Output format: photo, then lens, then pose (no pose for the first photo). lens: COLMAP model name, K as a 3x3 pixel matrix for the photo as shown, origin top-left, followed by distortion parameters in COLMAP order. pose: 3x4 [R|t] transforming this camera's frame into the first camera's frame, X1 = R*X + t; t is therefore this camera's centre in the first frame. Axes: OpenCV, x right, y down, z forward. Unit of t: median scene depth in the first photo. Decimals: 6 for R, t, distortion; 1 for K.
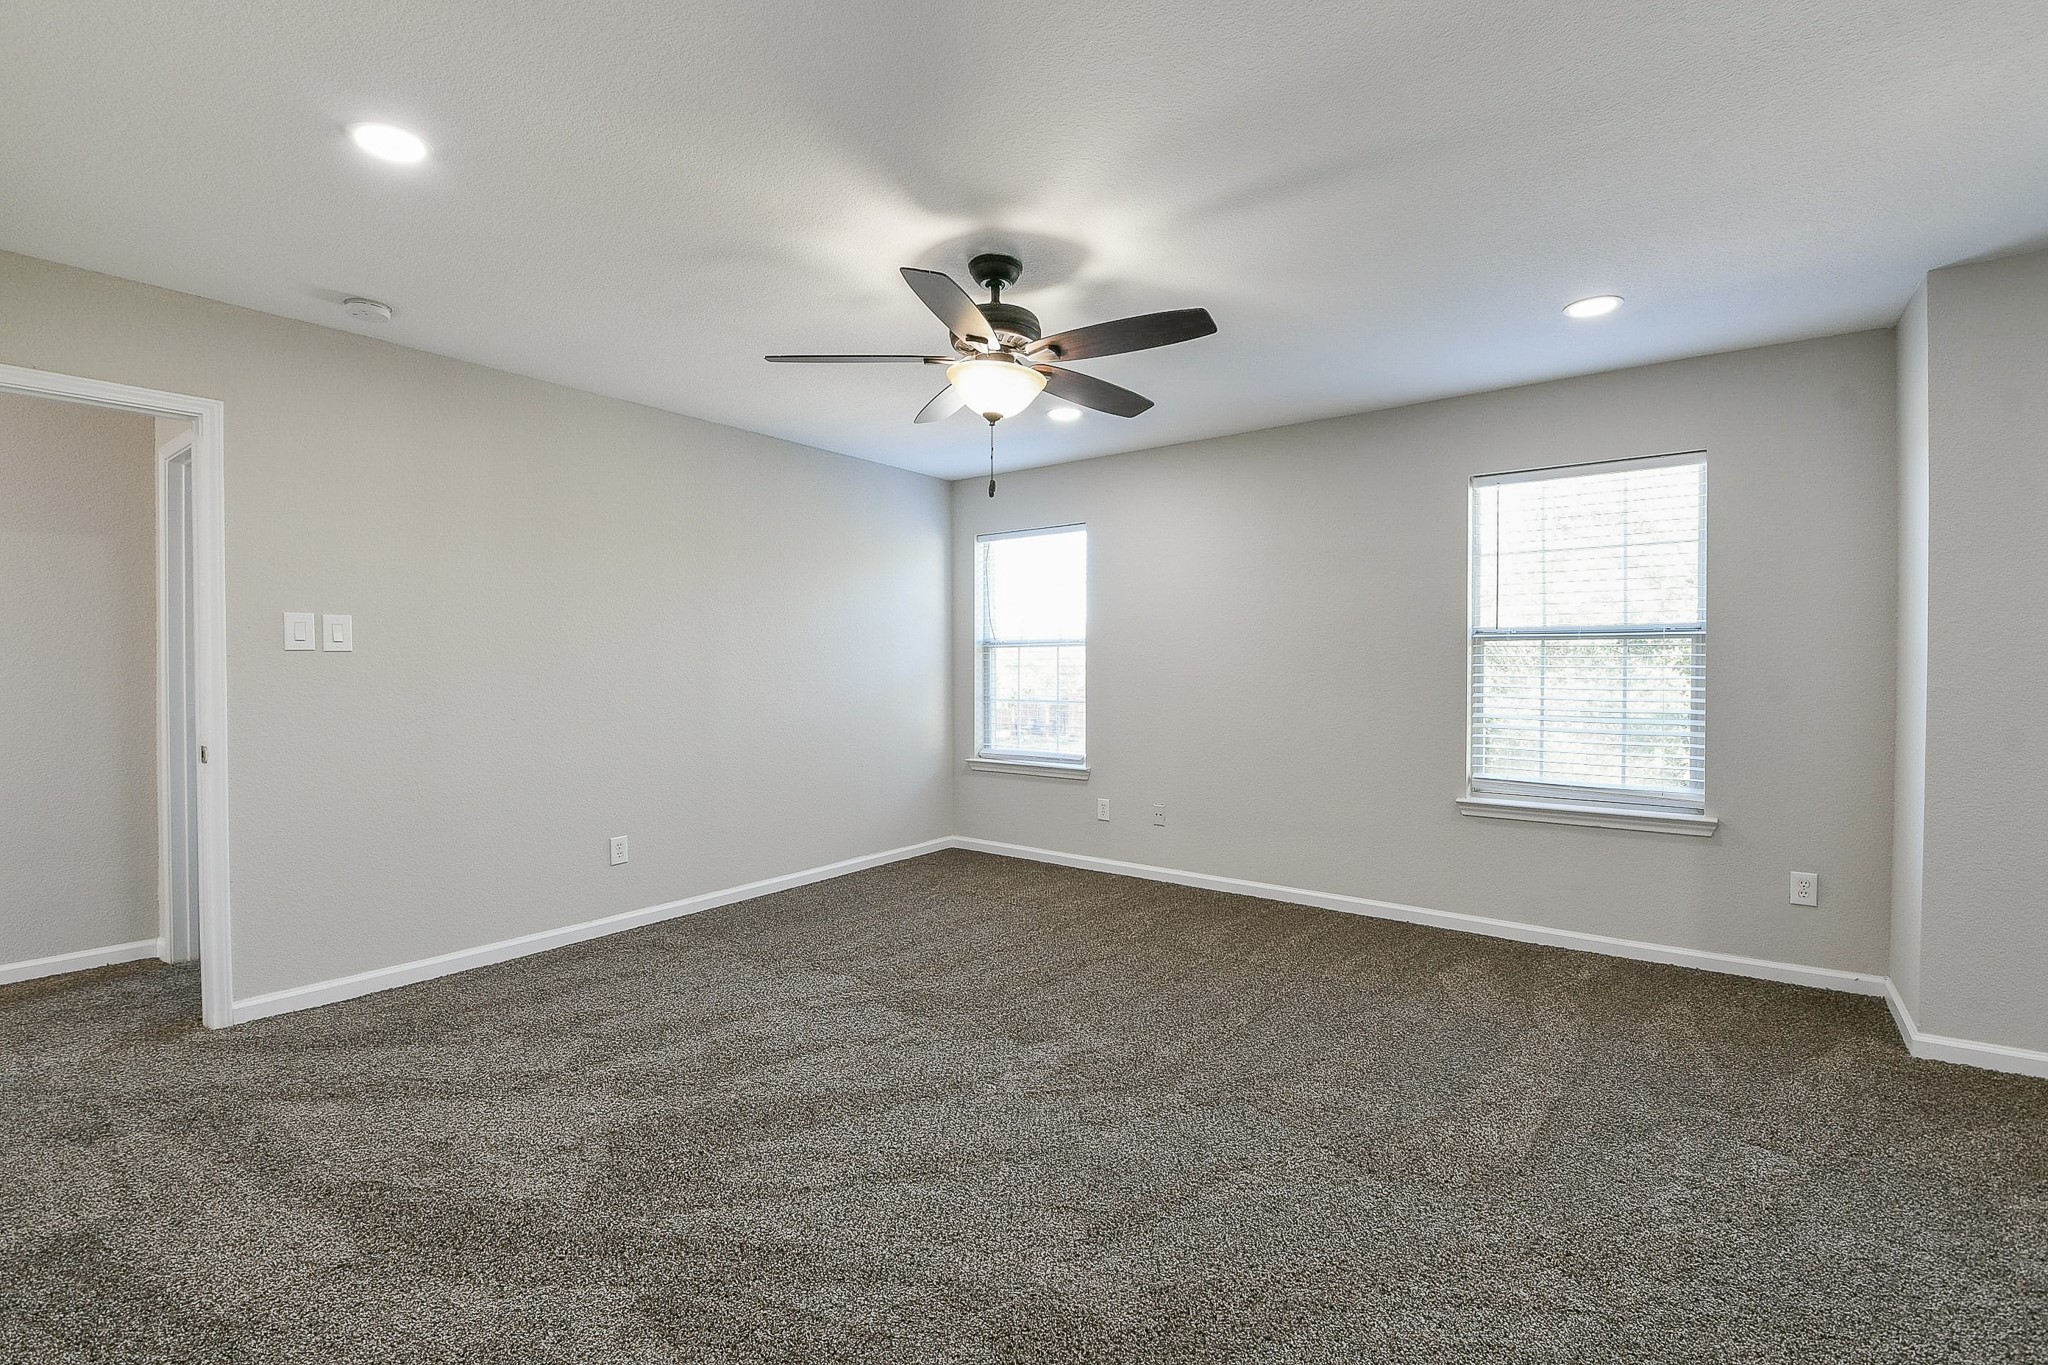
lens RADIAL K [[913.5, 0, 1014.7], [0, 913.5, 676.1], [0, 0, 1]] dist [0.027519, -0.026659]
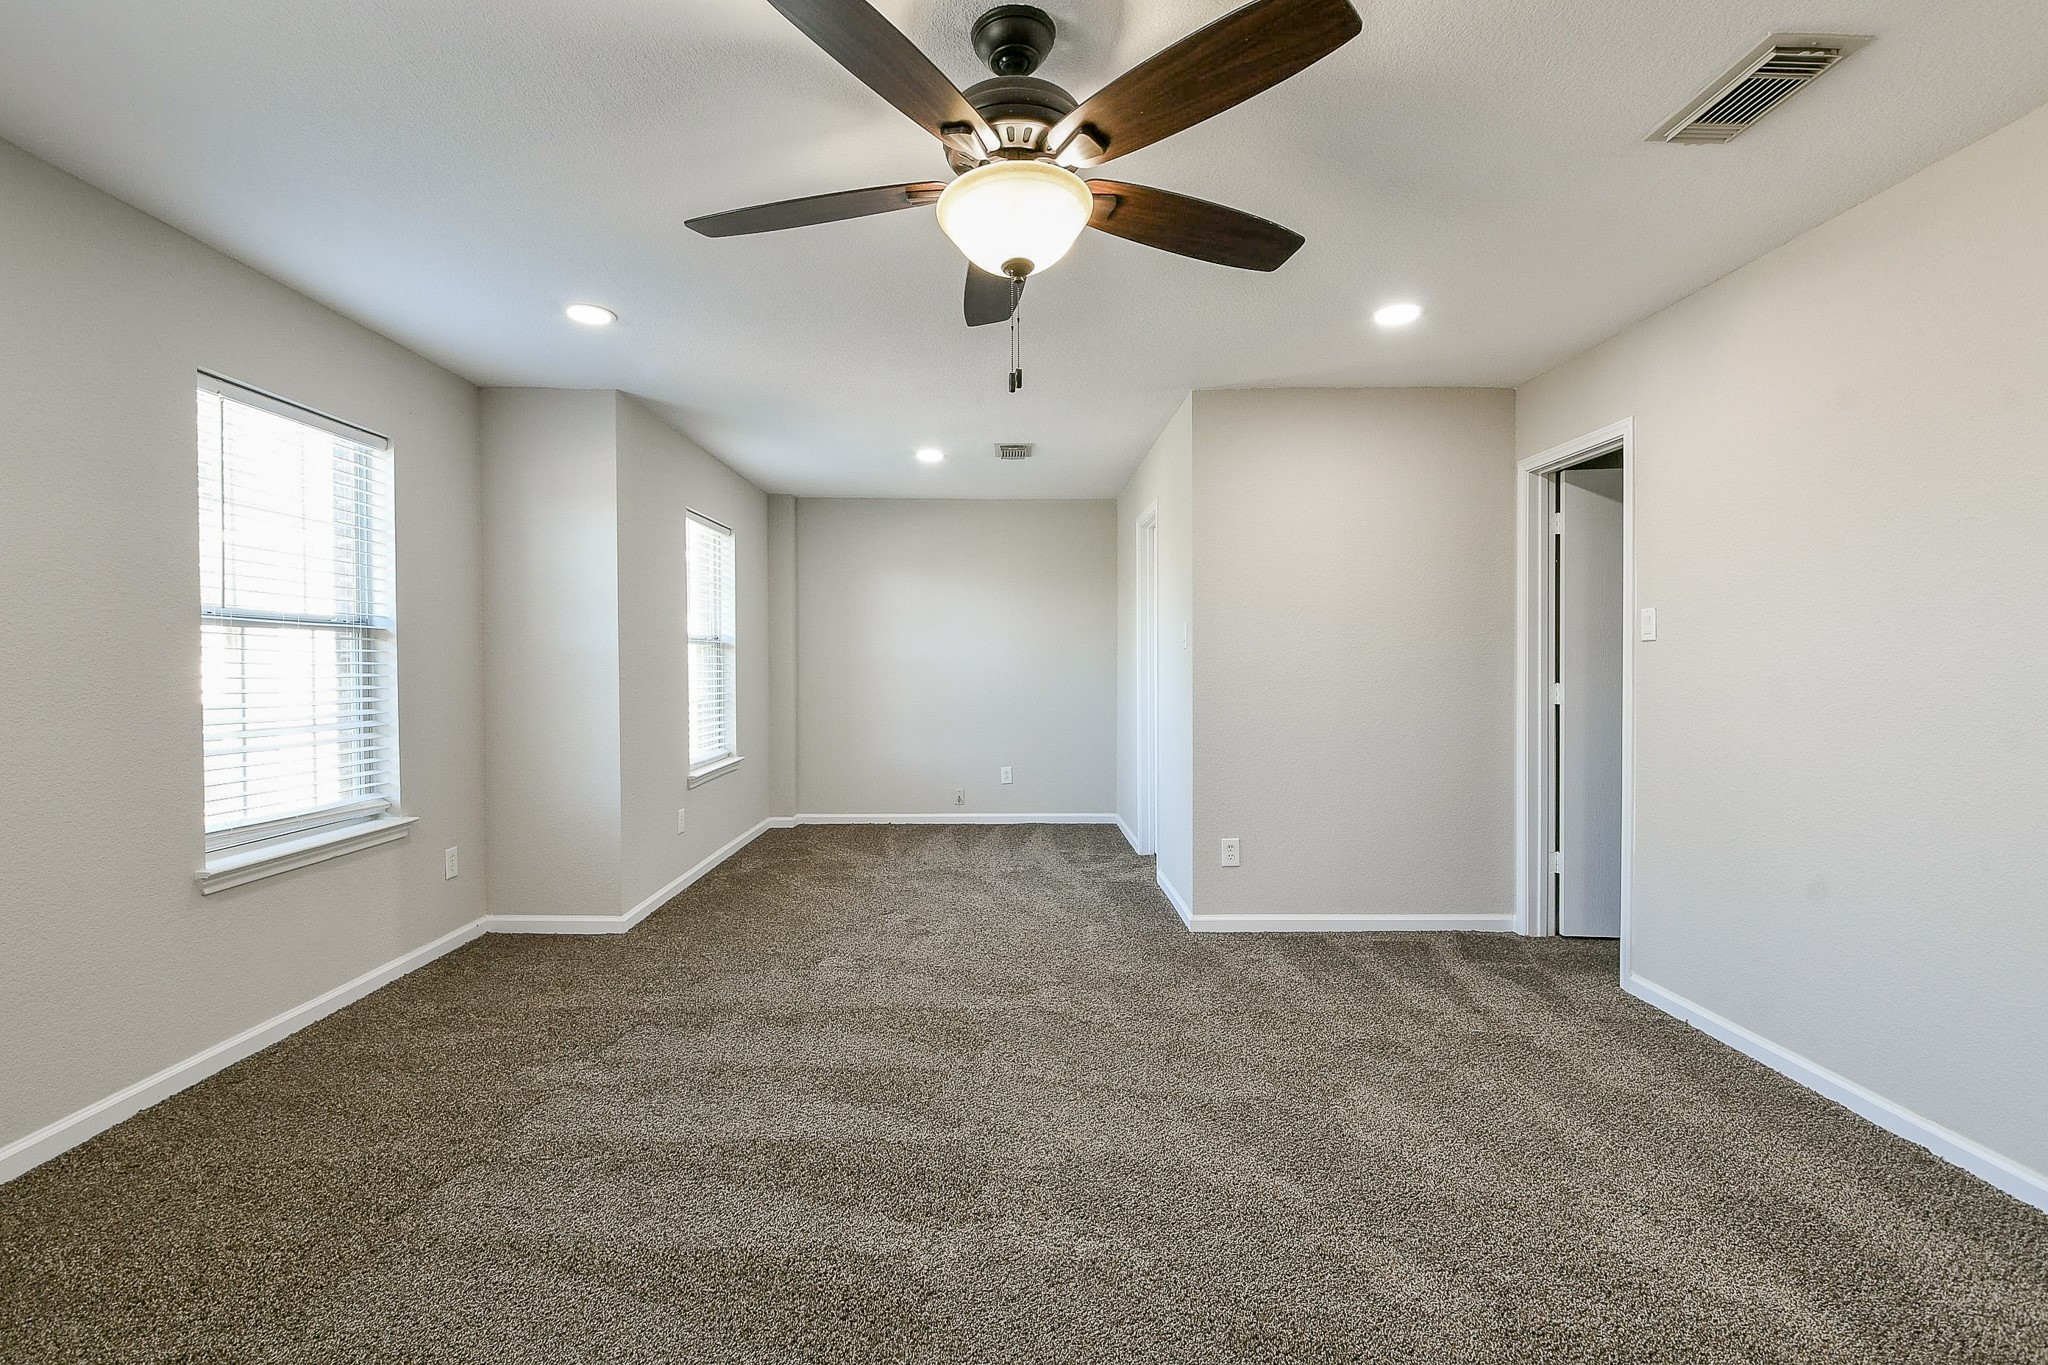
lens RADIAL K [[913.5, 0, 1014.7], [0, 913.5, 676.1], [0, 0, 1]] dist [0.027519, -0.026659]
pose [[-0.614395, -0.002252, 0.788995, -0.388736], [0.019287, 0.999654, 0.017873, -0.001557], [-0.788762, 0.026198, -0.614140, 1.002367]]
